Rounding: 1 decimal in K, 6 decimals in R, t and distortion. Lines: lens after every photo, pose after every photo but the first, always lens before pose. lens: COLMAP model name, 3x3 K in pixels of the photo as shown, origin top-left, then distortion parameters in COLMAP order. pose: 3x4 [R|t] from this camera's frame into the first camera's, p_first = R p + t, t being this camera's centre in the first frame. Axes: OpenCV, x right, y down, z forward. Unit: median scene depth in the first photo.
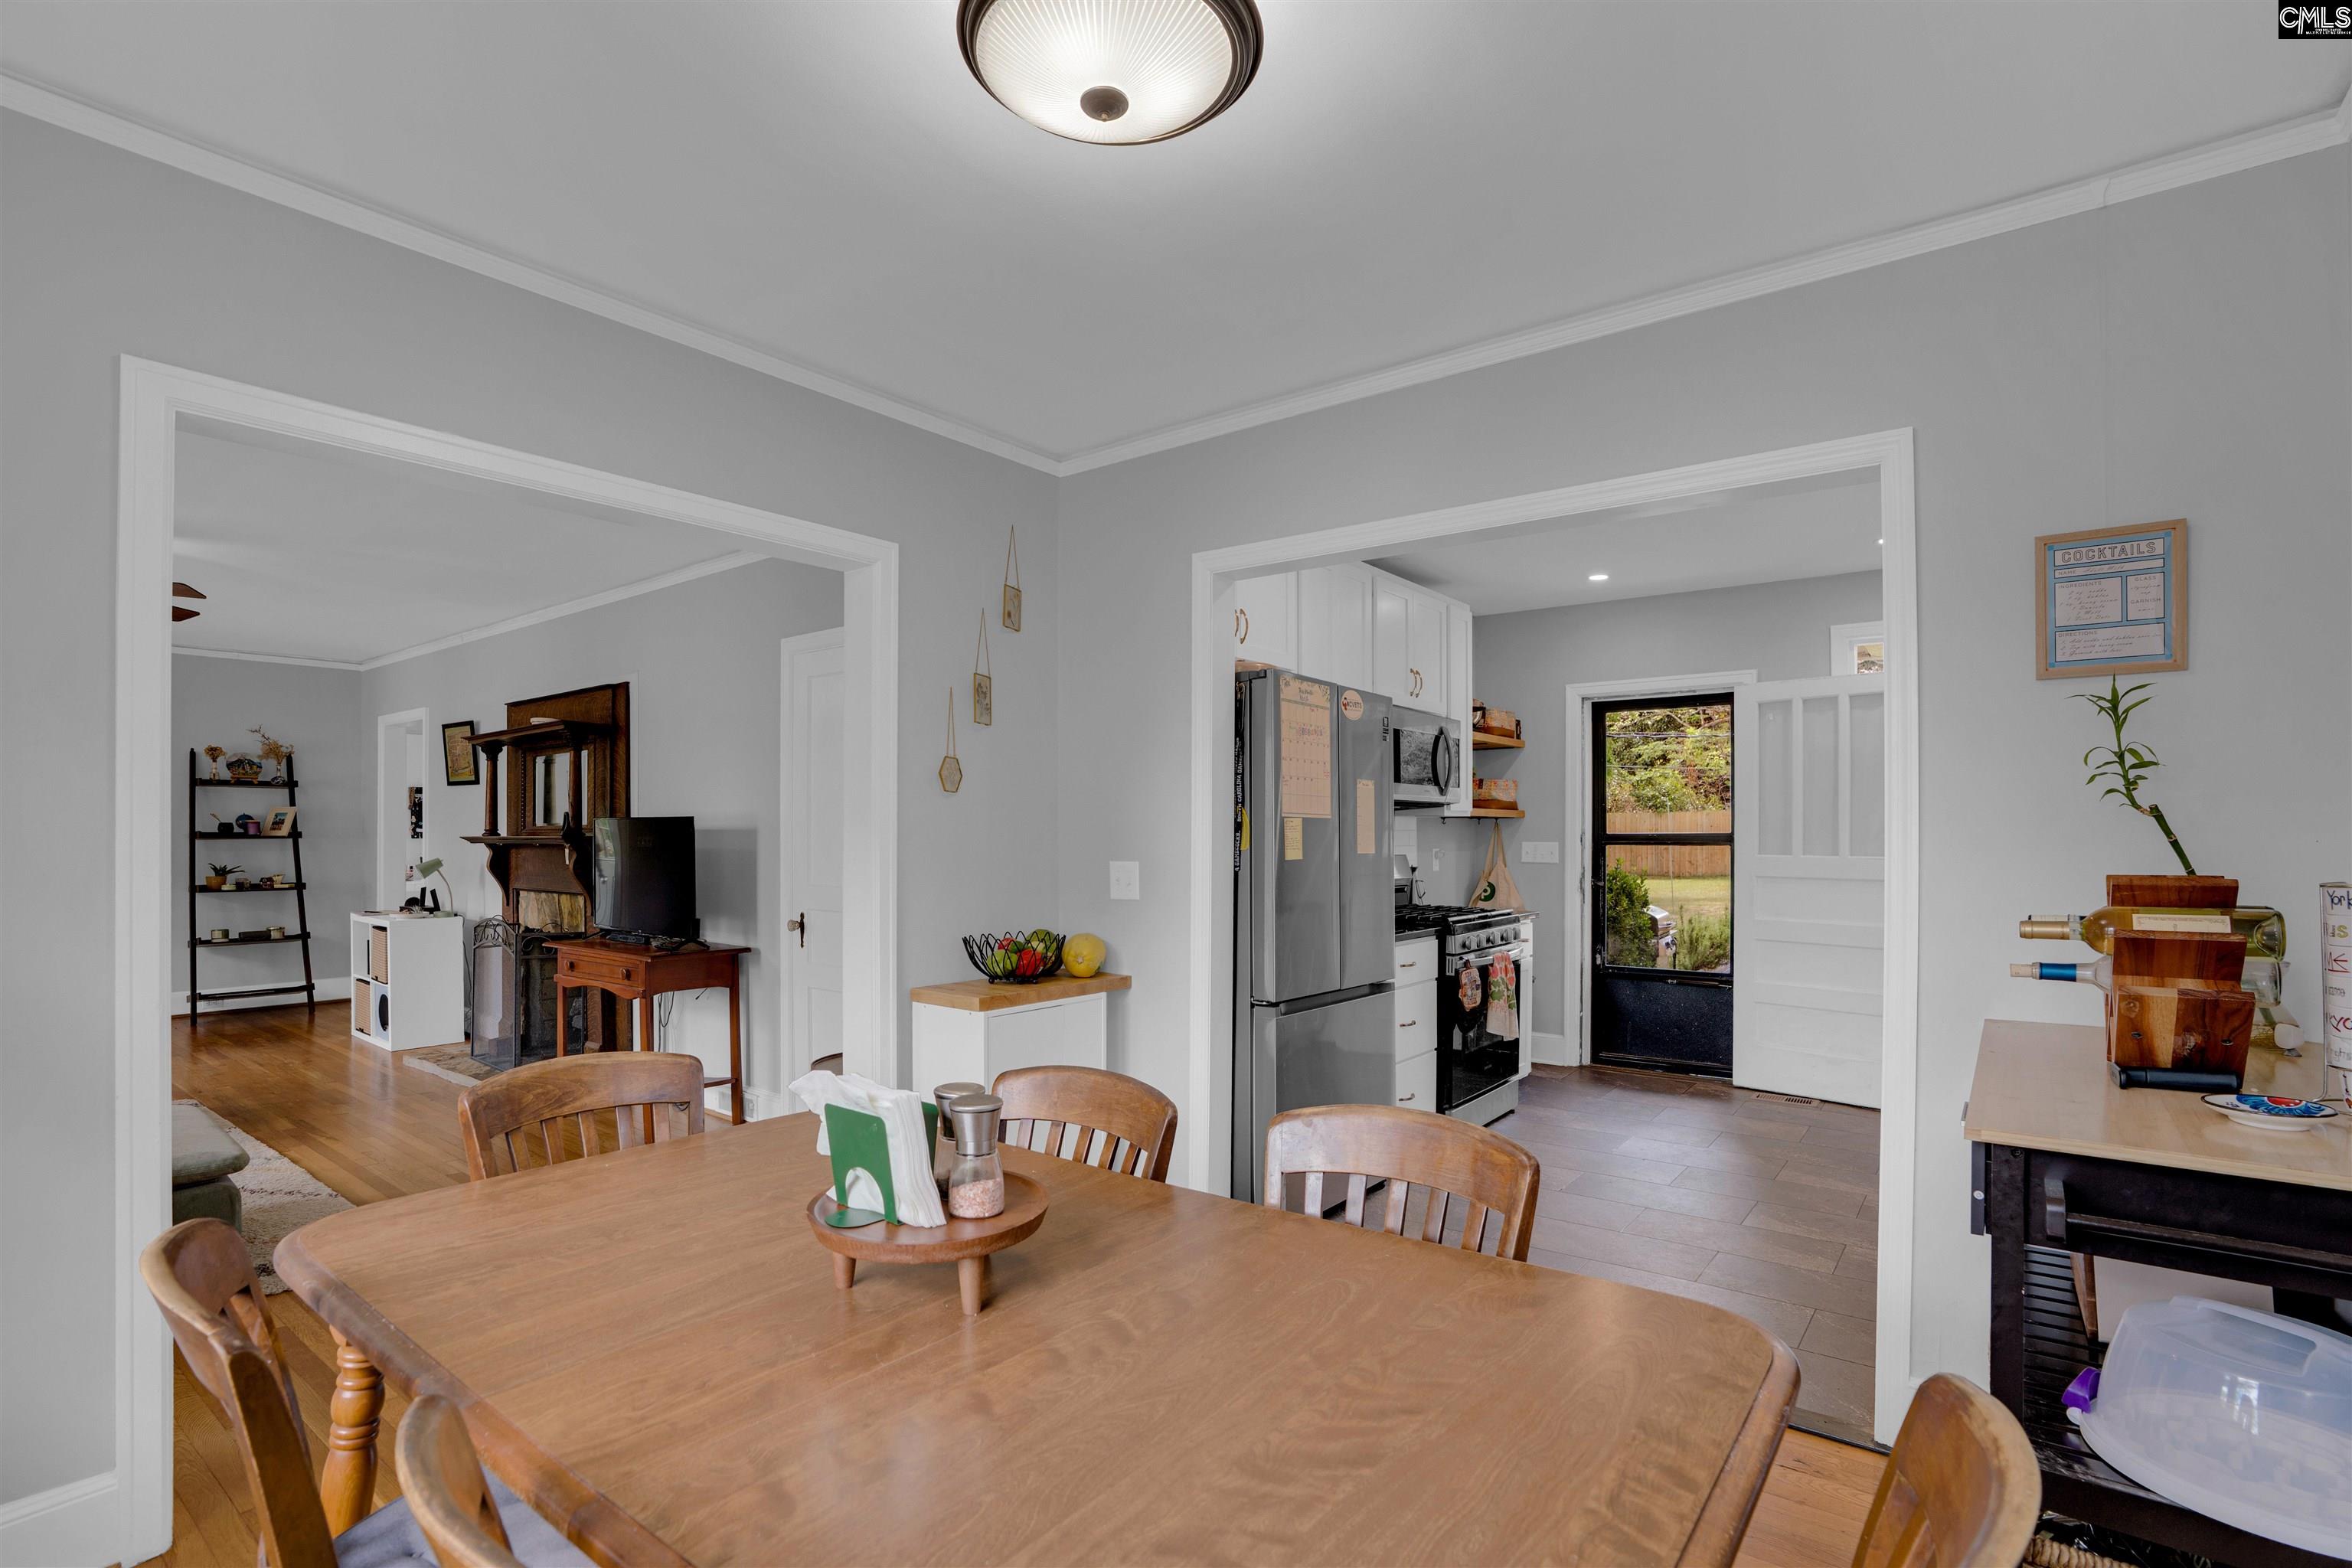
lens RADIAL K [[1128.7, 0, 1181.5], [0, 1128.7, 834.3], [0, 0, 1]] dist [-0.087405, 0.037160]
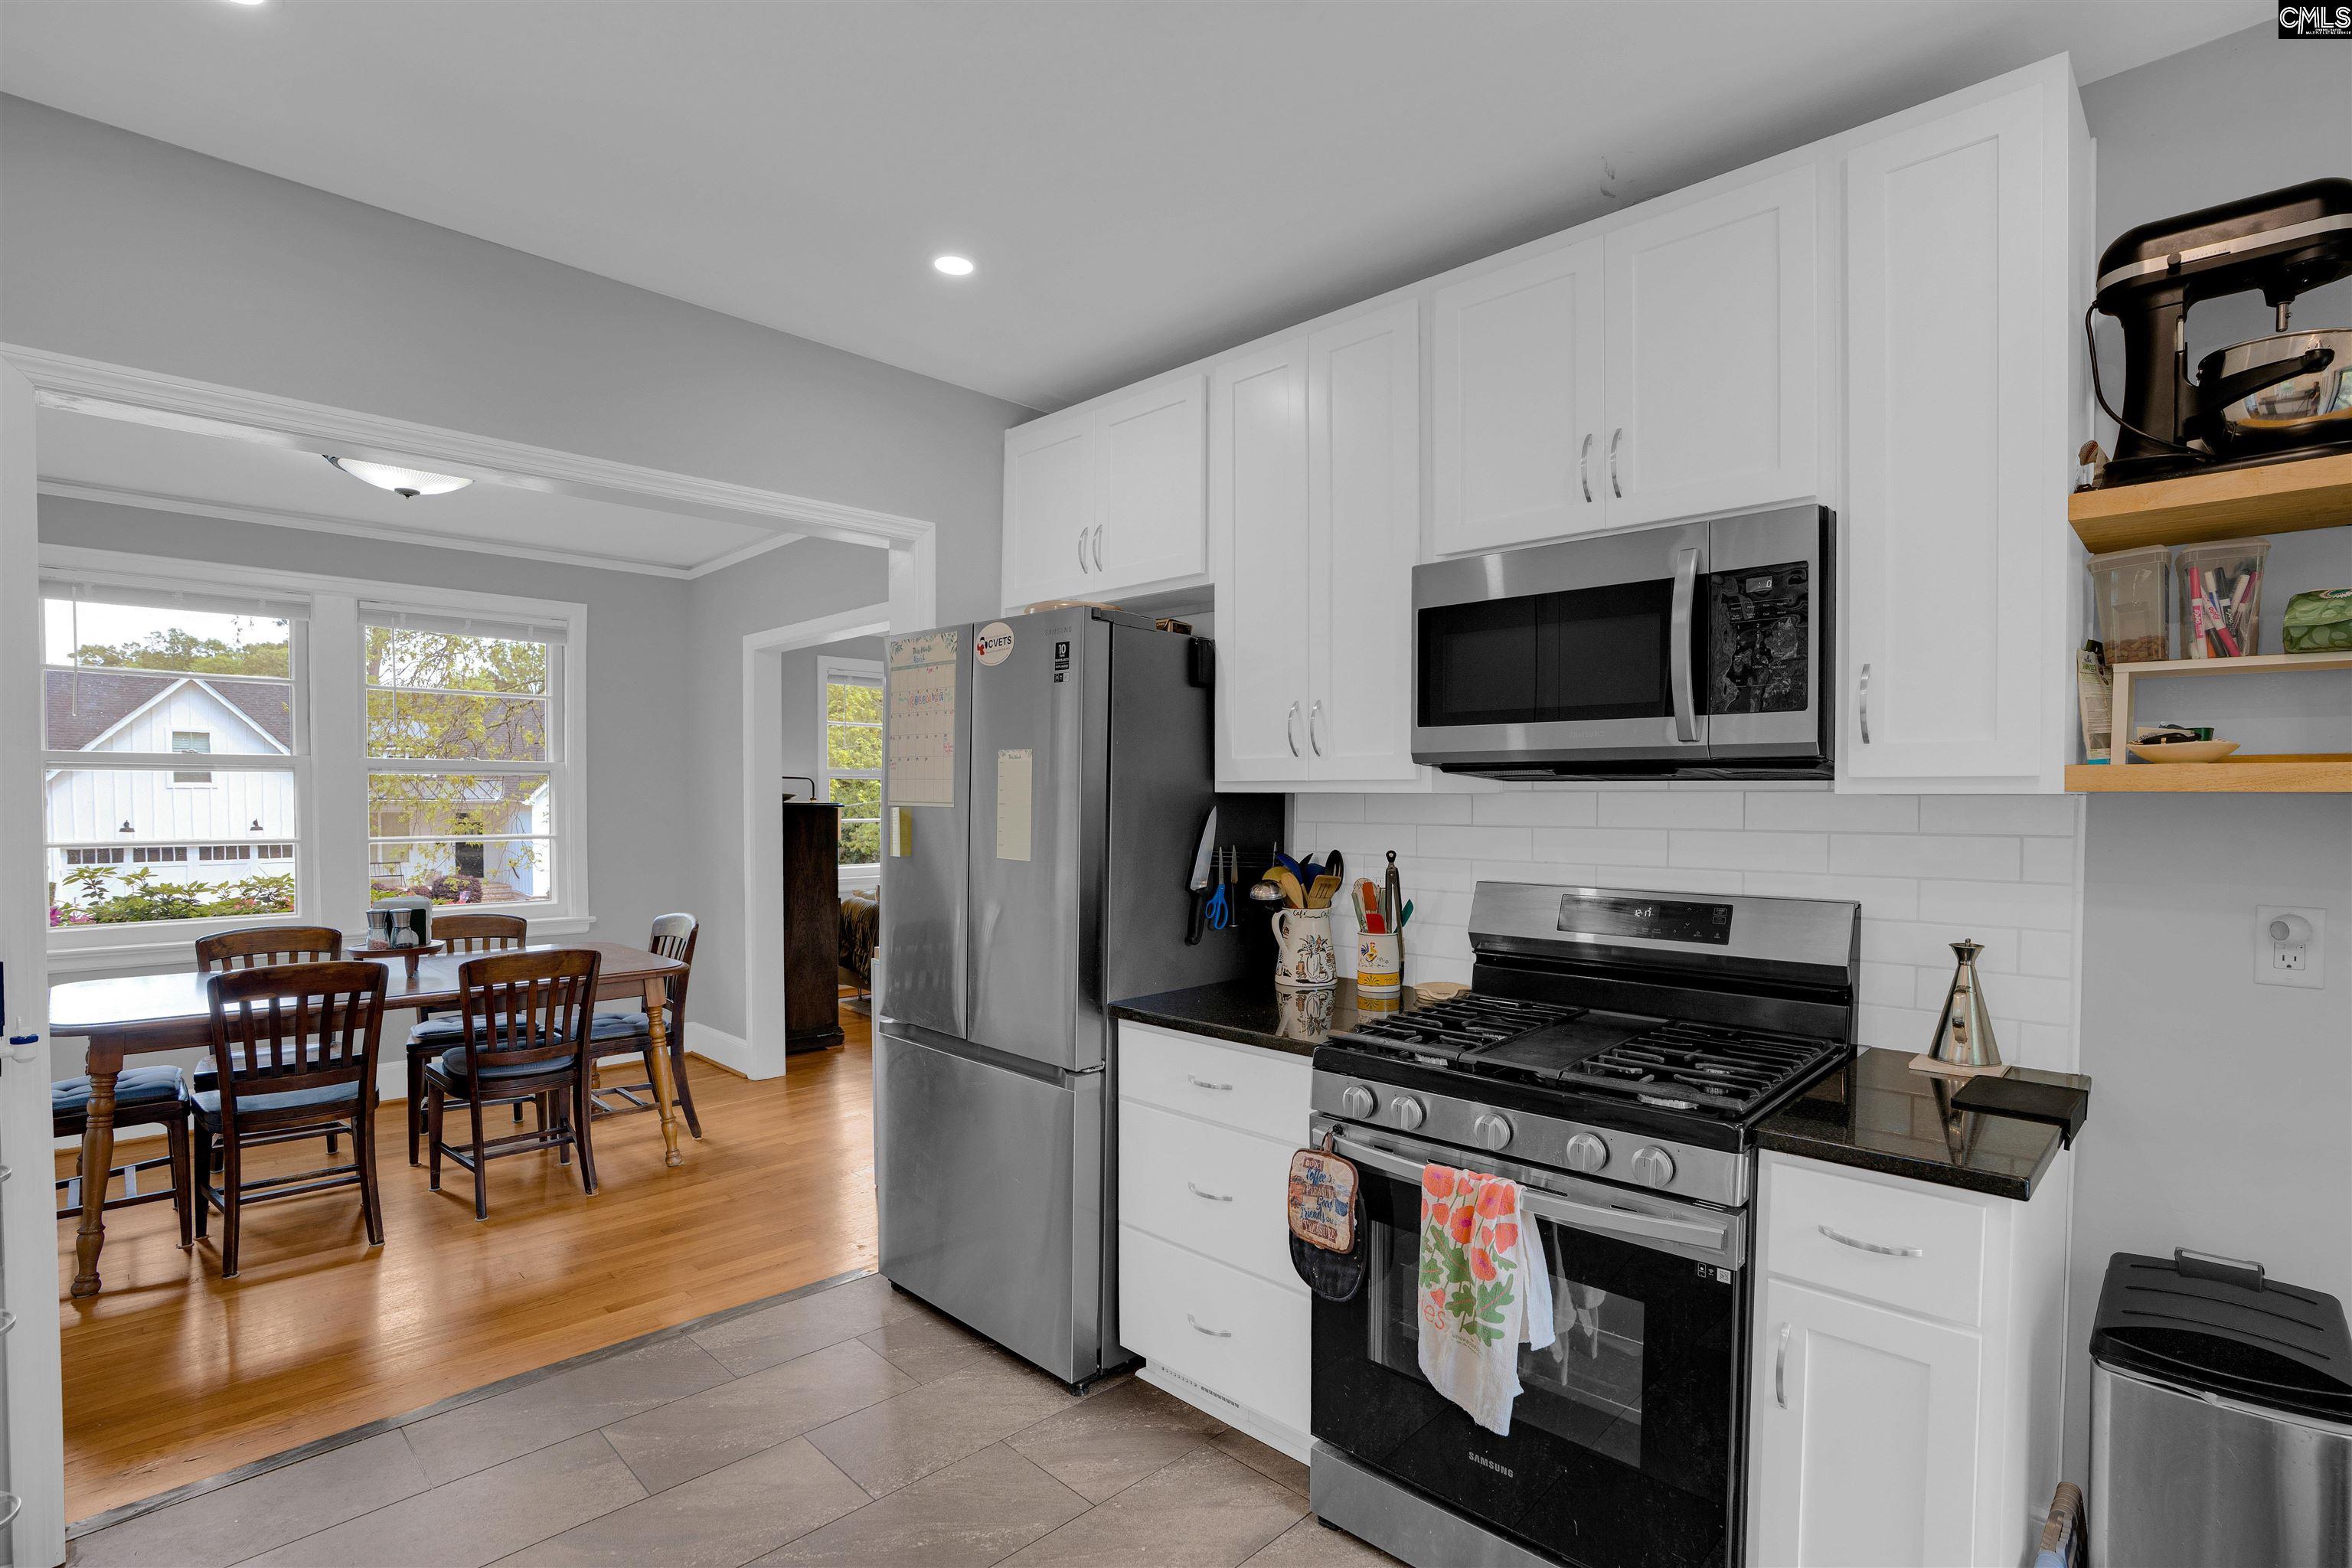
lens RADIAL K [[1112.6, 0, 1191.5], [0, 1112.6, 779.6], [0, 0, 1]] dist [-0.071139, 0.034618]
pose [[-0.128096, -0.016067, -0.991632, 0.542529], [-0.000447, 0.999870, -0.016143, -0.013115], [0.991762, -0.001625, -0.128087, 0.804055]]
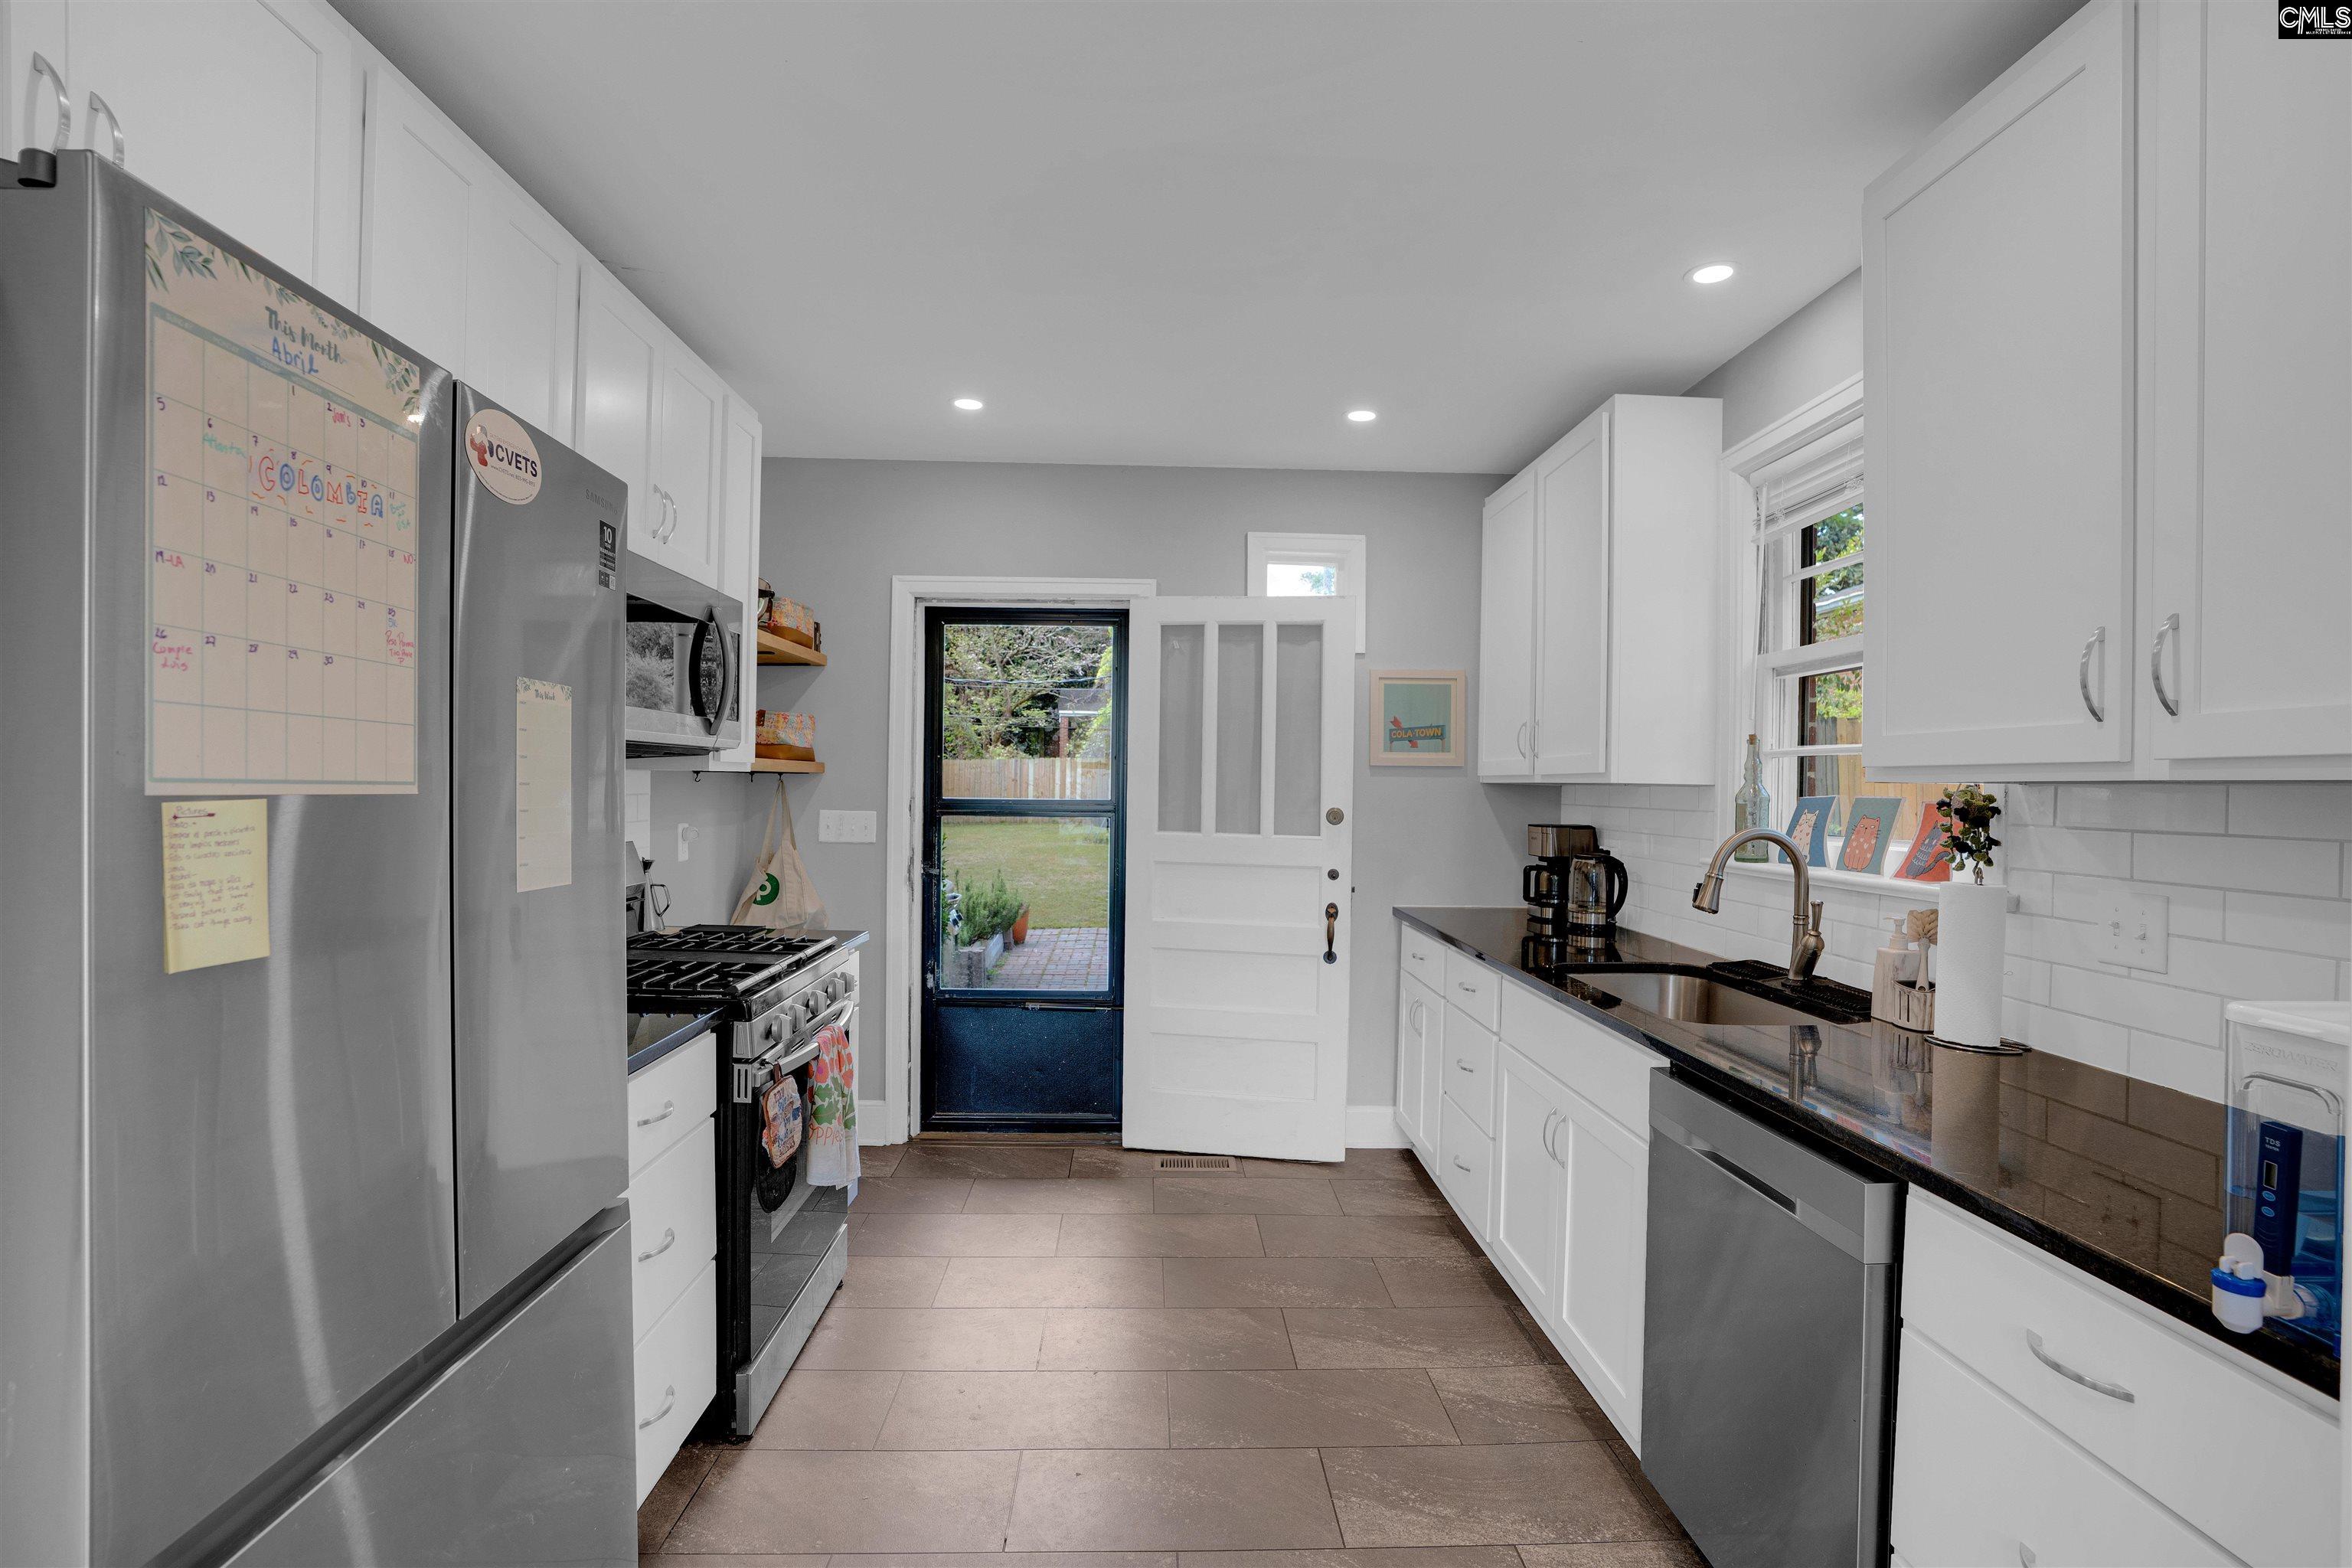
lens RADIAL K [[1112.6, 0, 1191.5], [0, 1112.6, 779.6], [0, 0, 1]] dist [-0.071139, 0.034618]
pose [[0.772441, 0.010996, 0.634992, 0.069750], [-0.011092, 0.999931, -0.003822, -0.012423], [-0.634990, -0.004091, 0.772510, 0.410163]]
